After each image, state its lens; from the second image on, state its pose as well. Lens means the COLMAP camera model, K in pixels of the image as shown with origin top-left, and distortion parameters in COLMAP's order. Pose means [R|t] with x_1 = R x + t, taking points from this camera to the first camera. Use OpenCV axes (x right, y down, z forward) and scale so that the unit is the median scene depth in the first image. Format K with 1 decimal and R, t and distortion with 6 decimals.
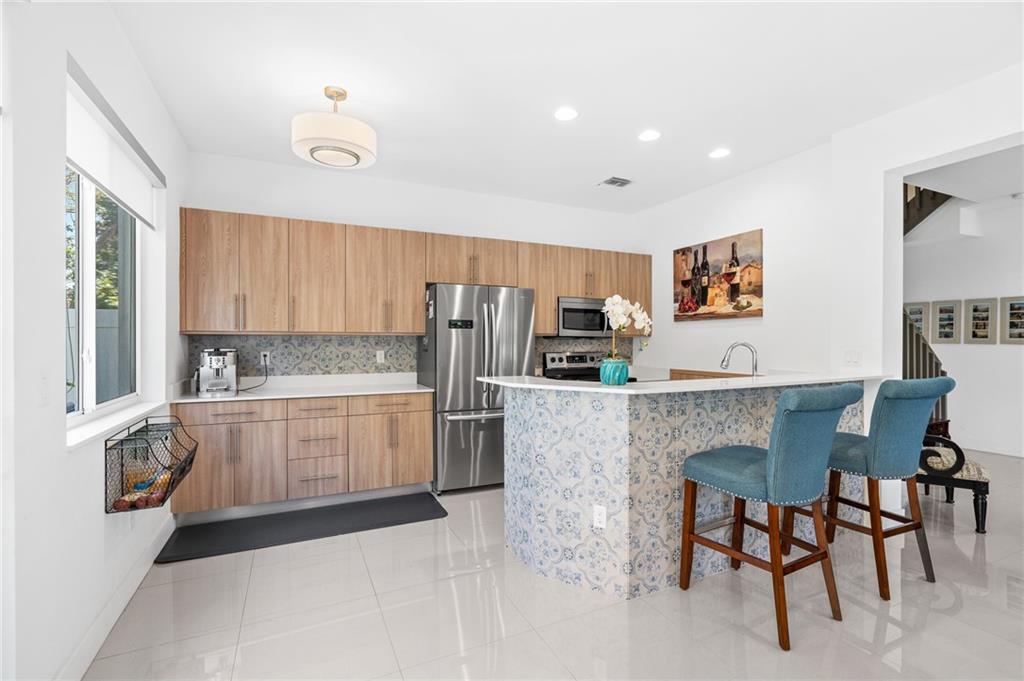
lens RADIAL K [[470.4, 0, 511.9], [0, 470.4, 337.8], [0, 0, 1]] dist [0.000613, 0.000579]
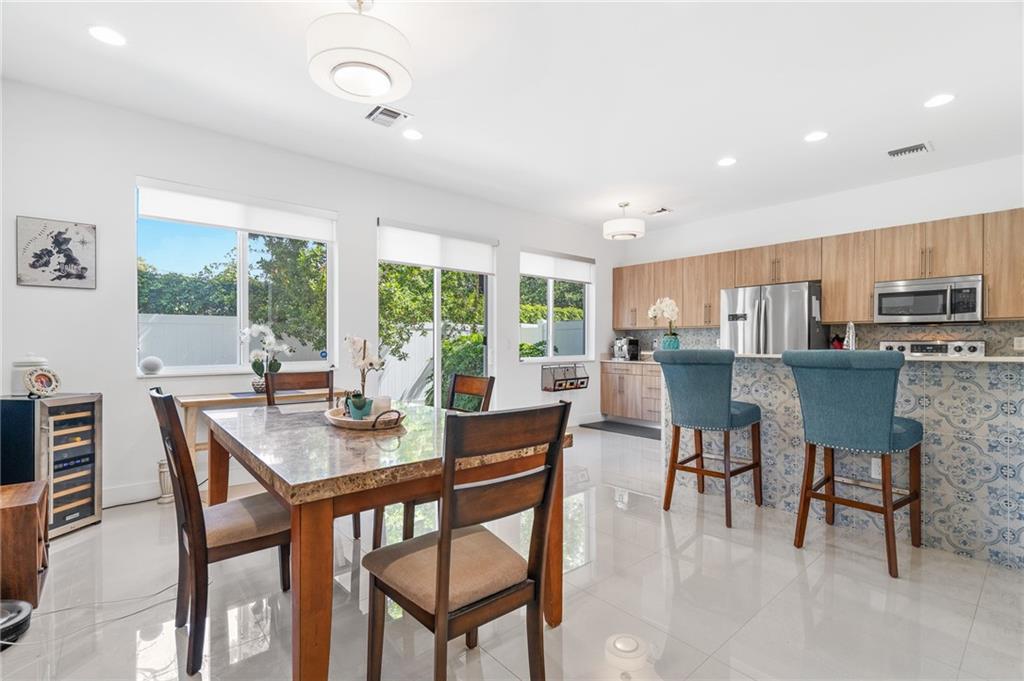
lens RADIAL K [[464.1, 0, 515.2], [0, 464.1, 344.2], [0, 0, 1]] dist [-0.000799, 0.000300]
pose [[0.271994, 0.001740, -0.962297, 0.851528], [0.004458, 0.999985, 0.003068, 0.034806], [0.962289, -0.005124, 0.271982, 0.029449]]
